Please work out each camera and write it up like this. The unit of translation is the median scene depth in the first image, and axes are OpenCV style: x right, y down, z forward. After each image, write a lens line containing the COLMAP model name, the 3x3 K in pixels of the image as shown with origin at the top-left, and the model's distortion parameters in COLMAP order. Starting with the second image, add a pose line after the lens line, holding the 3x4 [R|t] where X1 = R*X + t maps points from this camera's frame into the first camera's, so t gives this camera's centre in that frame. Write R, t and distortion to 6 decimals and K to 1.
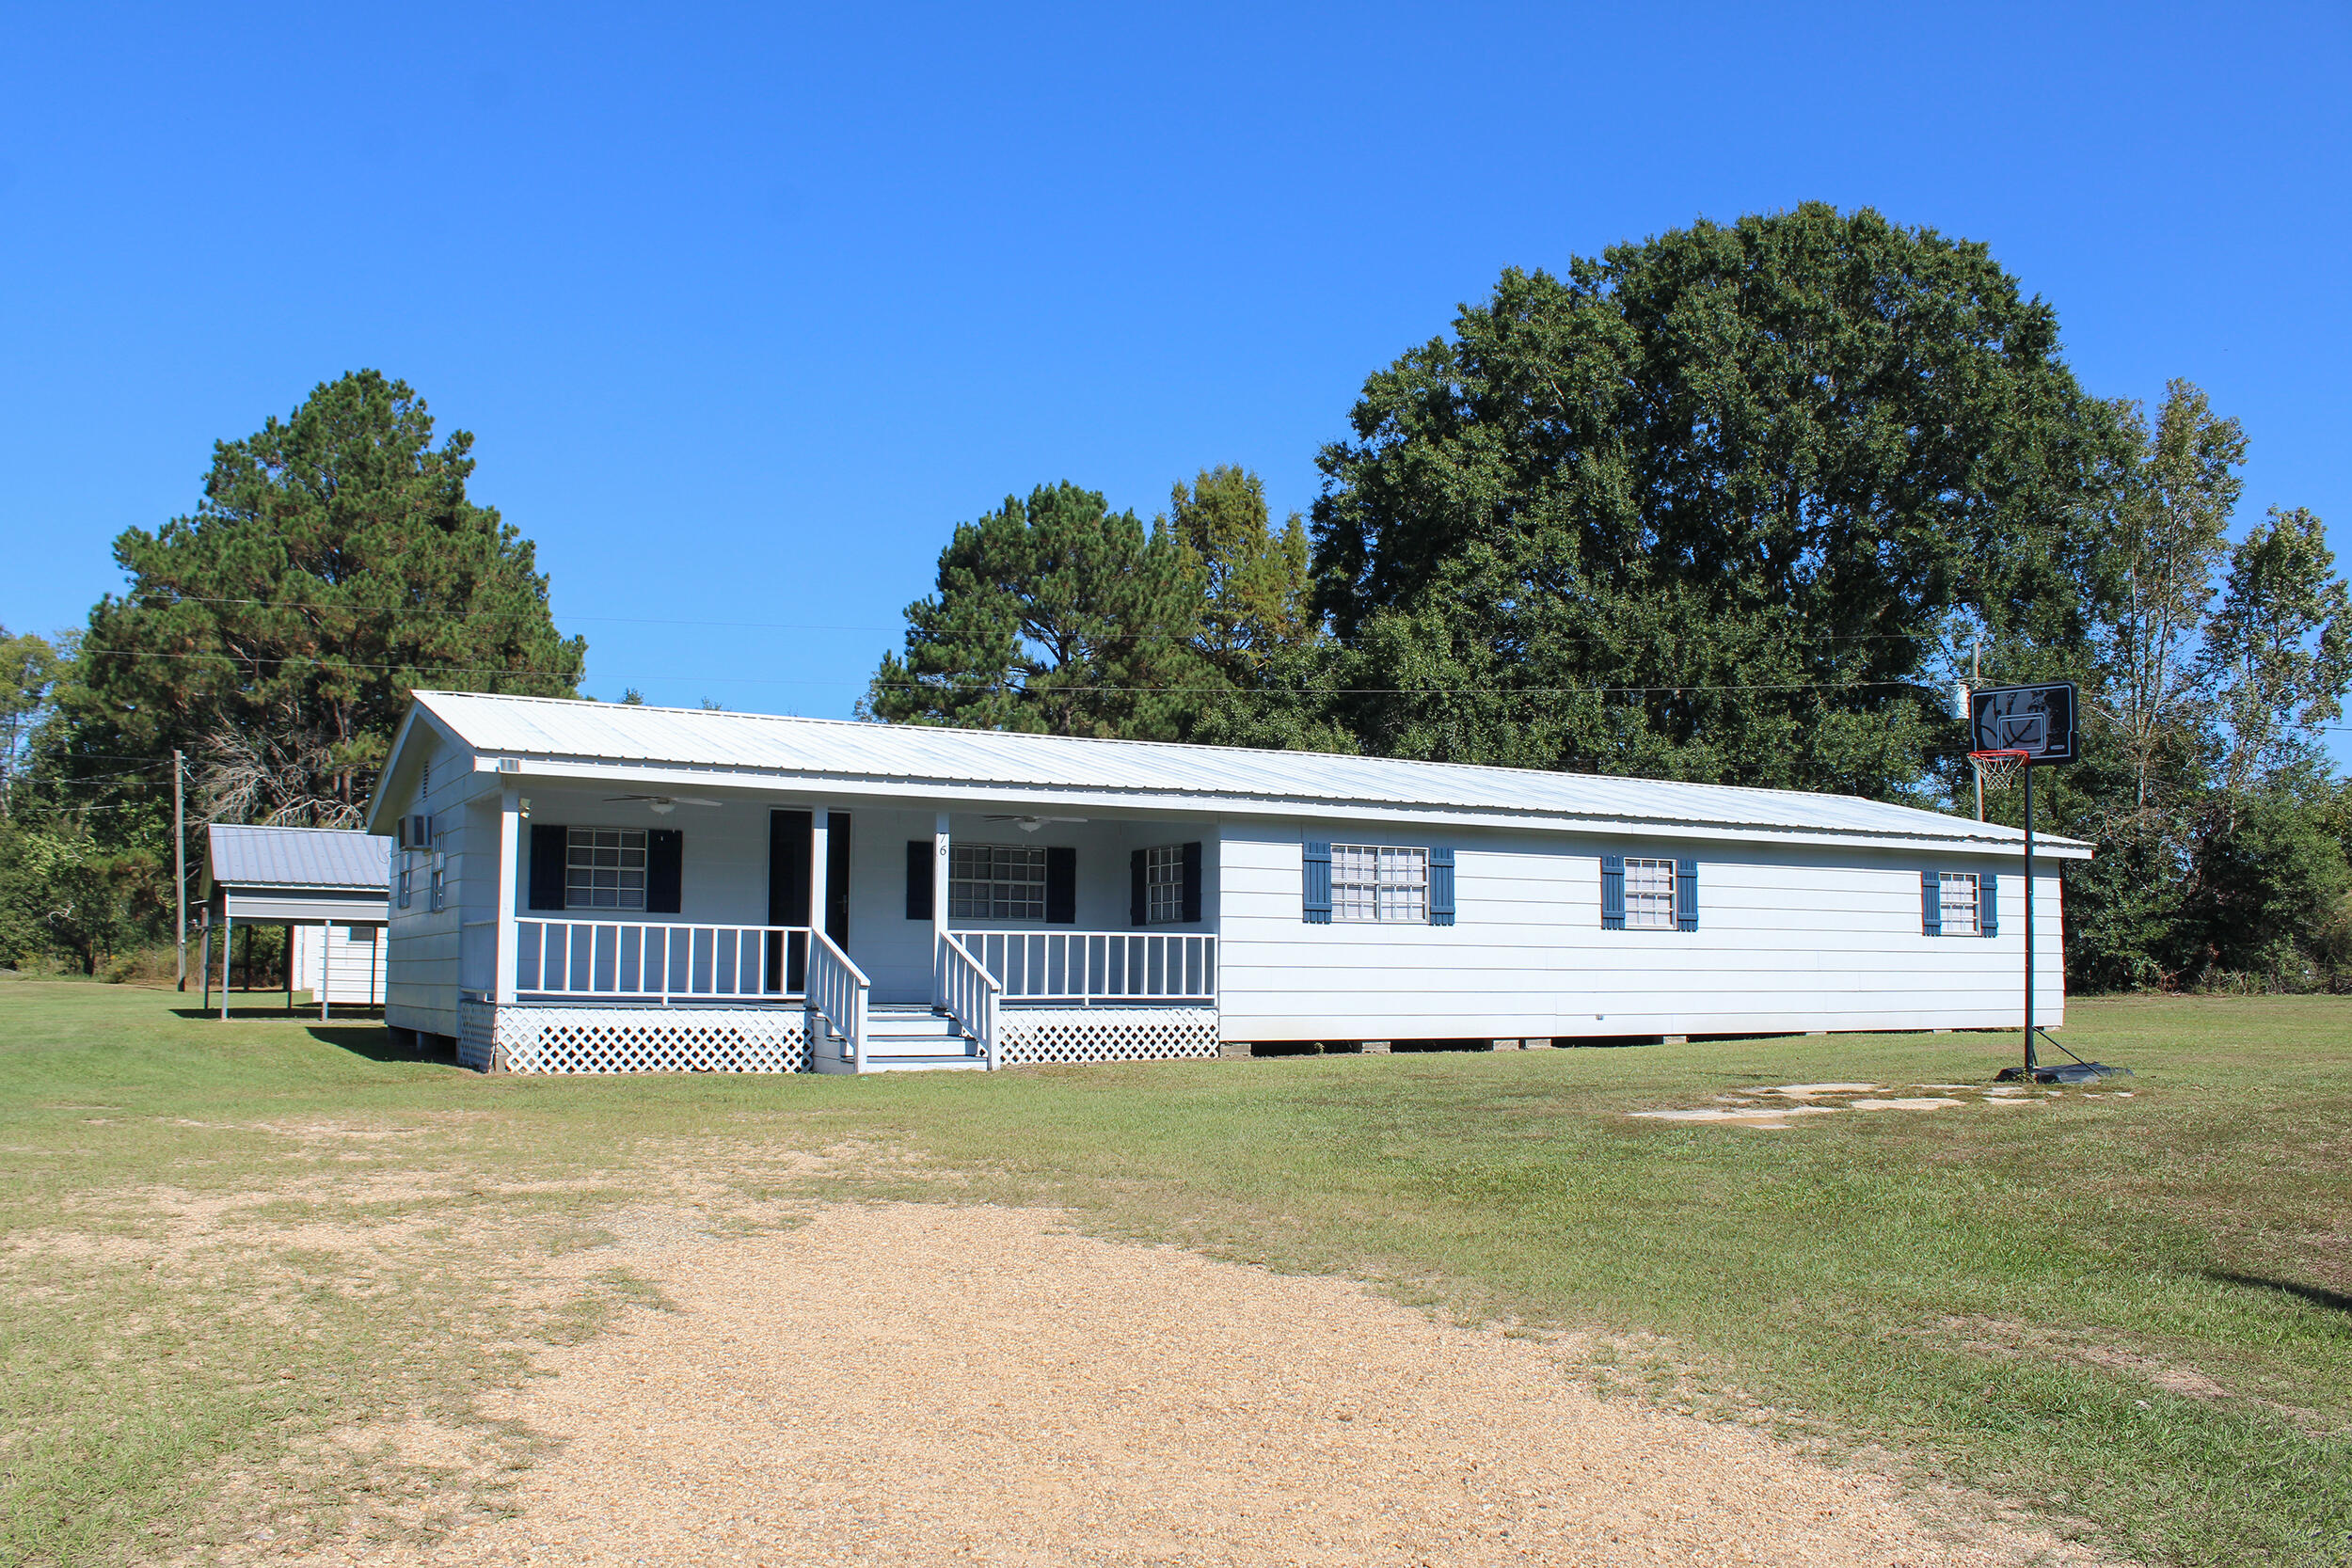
lens RADIAL K [[2025.9, 0, 1168.9], [0, 2025.9, 770.5], [0, 0, 1]] dist [-0.140253, 0.061347]
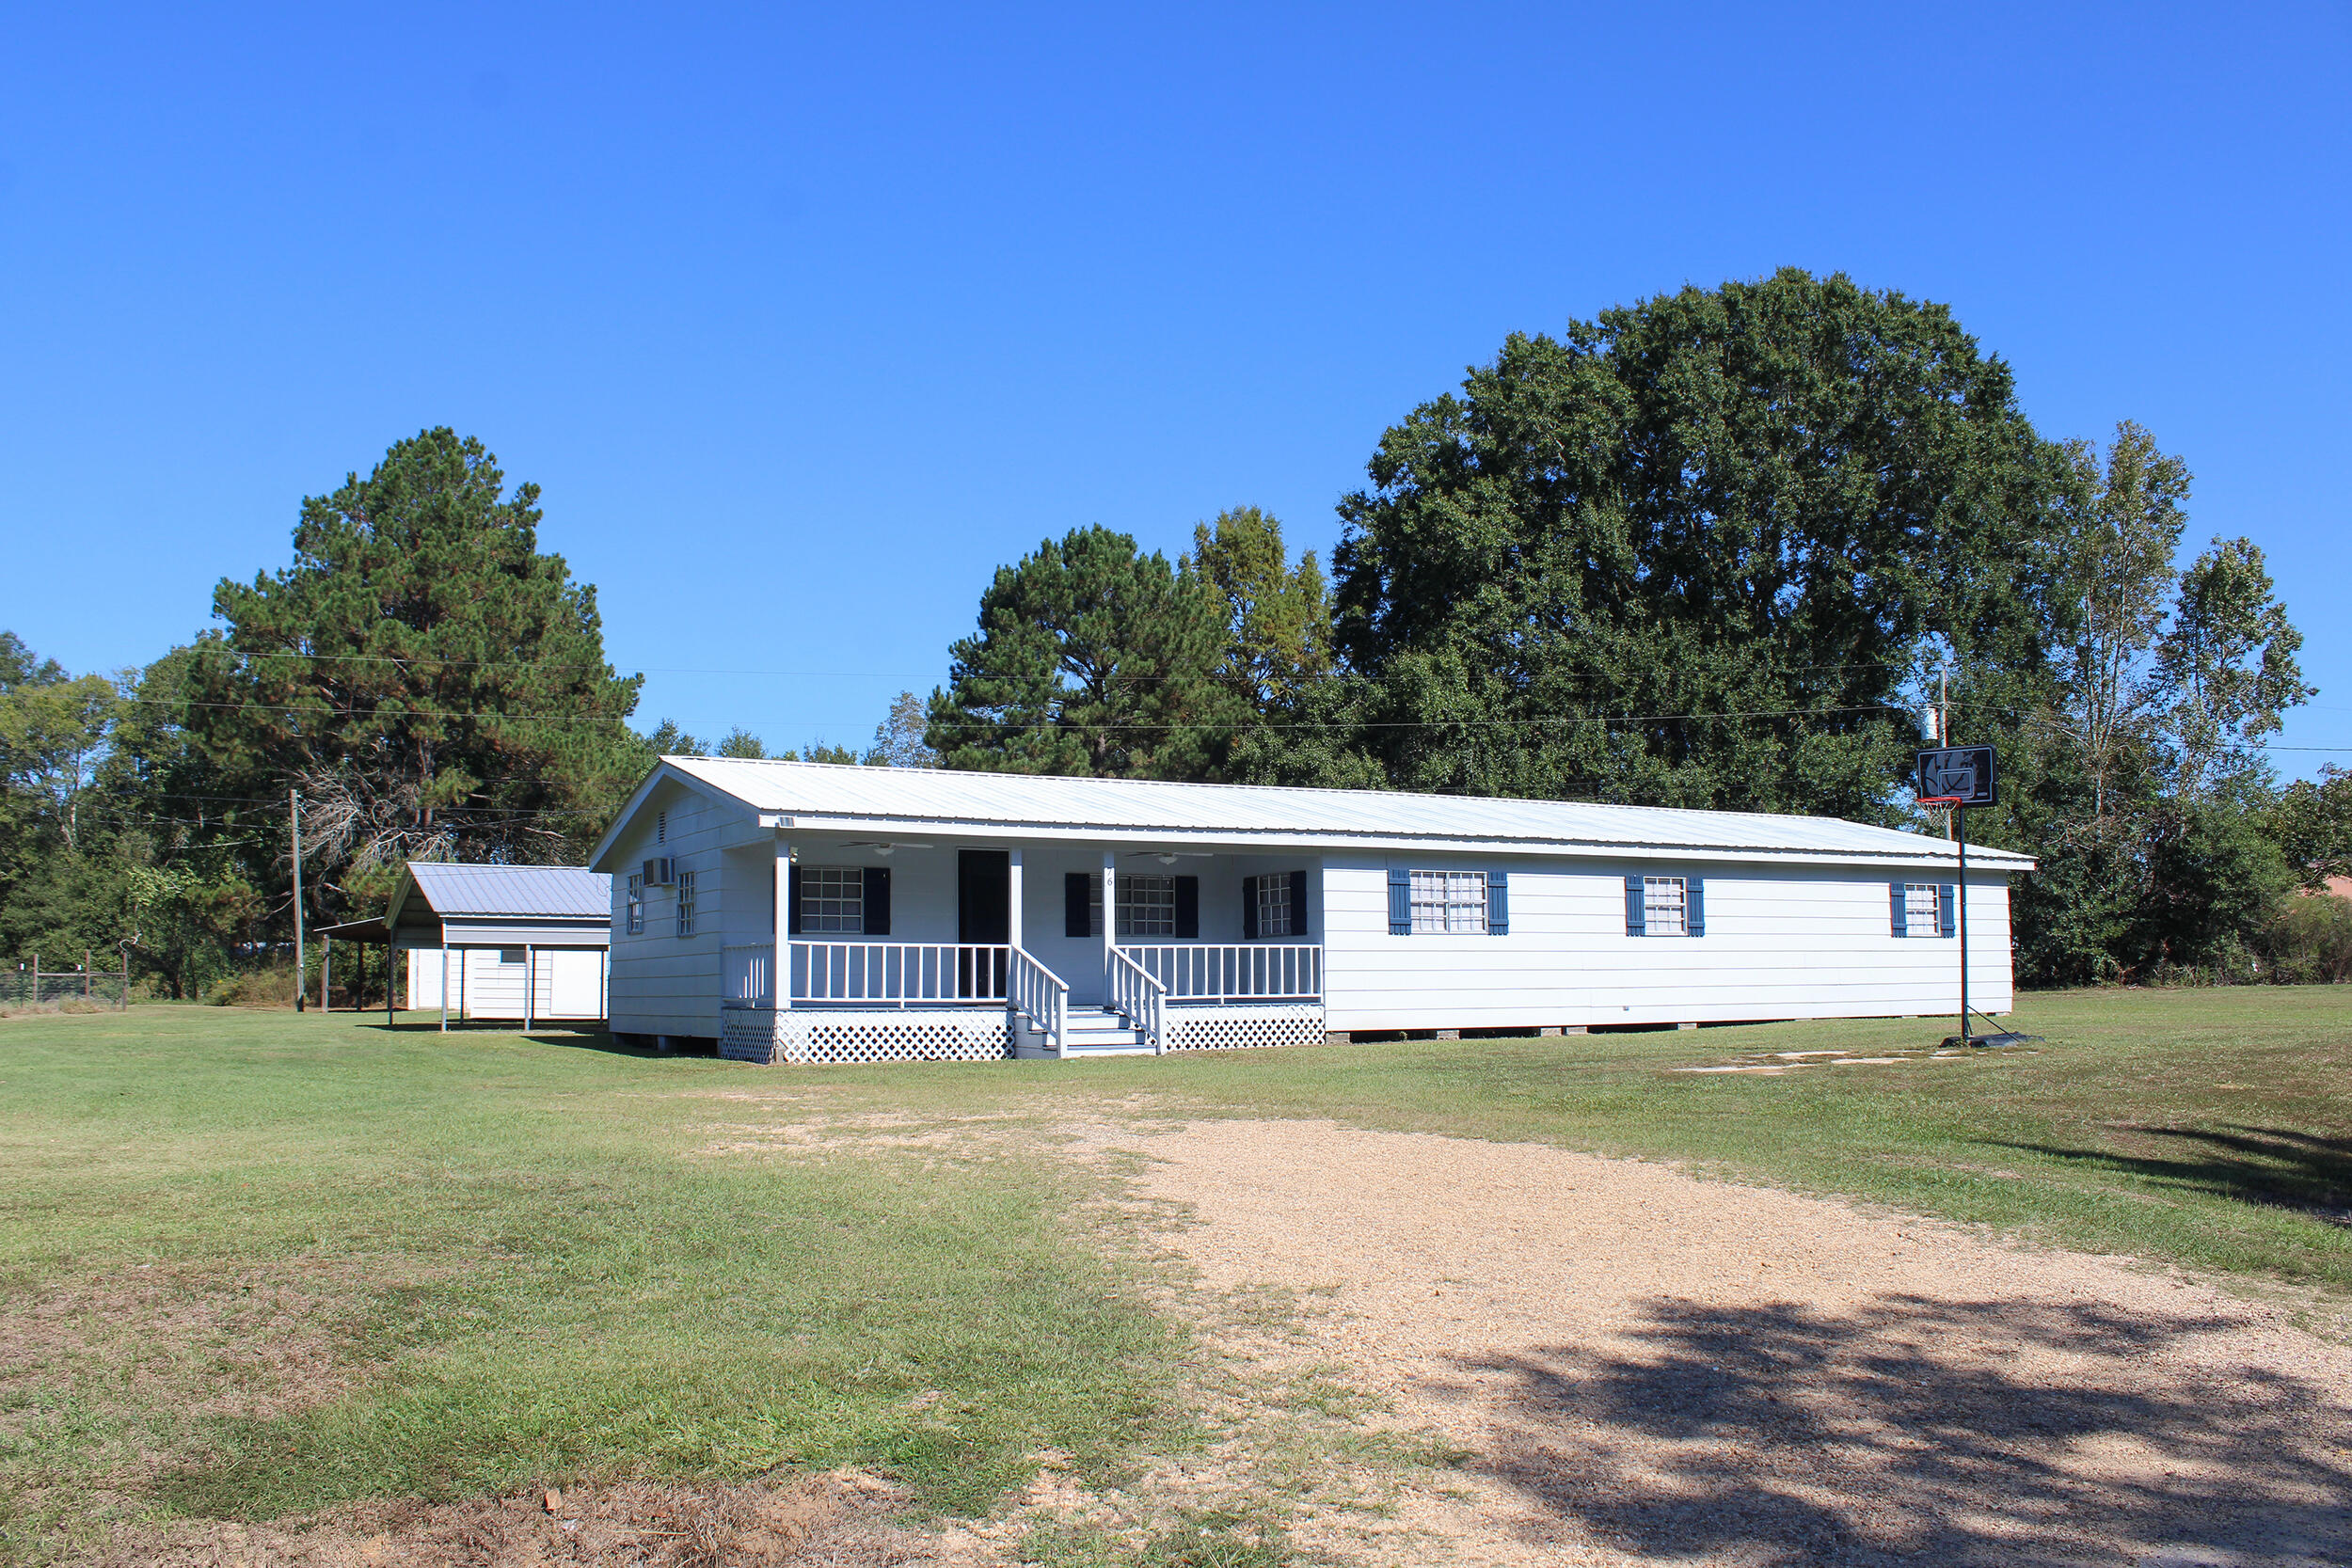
lens RADIAL K [[2025.9, 0, 1169.6], [0, 2025.9, 767.1], [0, 0, 1]] dist [-0.140253, 0.061347]
pose [[0.999869, -0.013745, 0.008520, -0.031673], [0.013809, 0.999877, -0.007436, -0.008181], [-0.008417, 0.007553, 0.999936, -0.096823]]
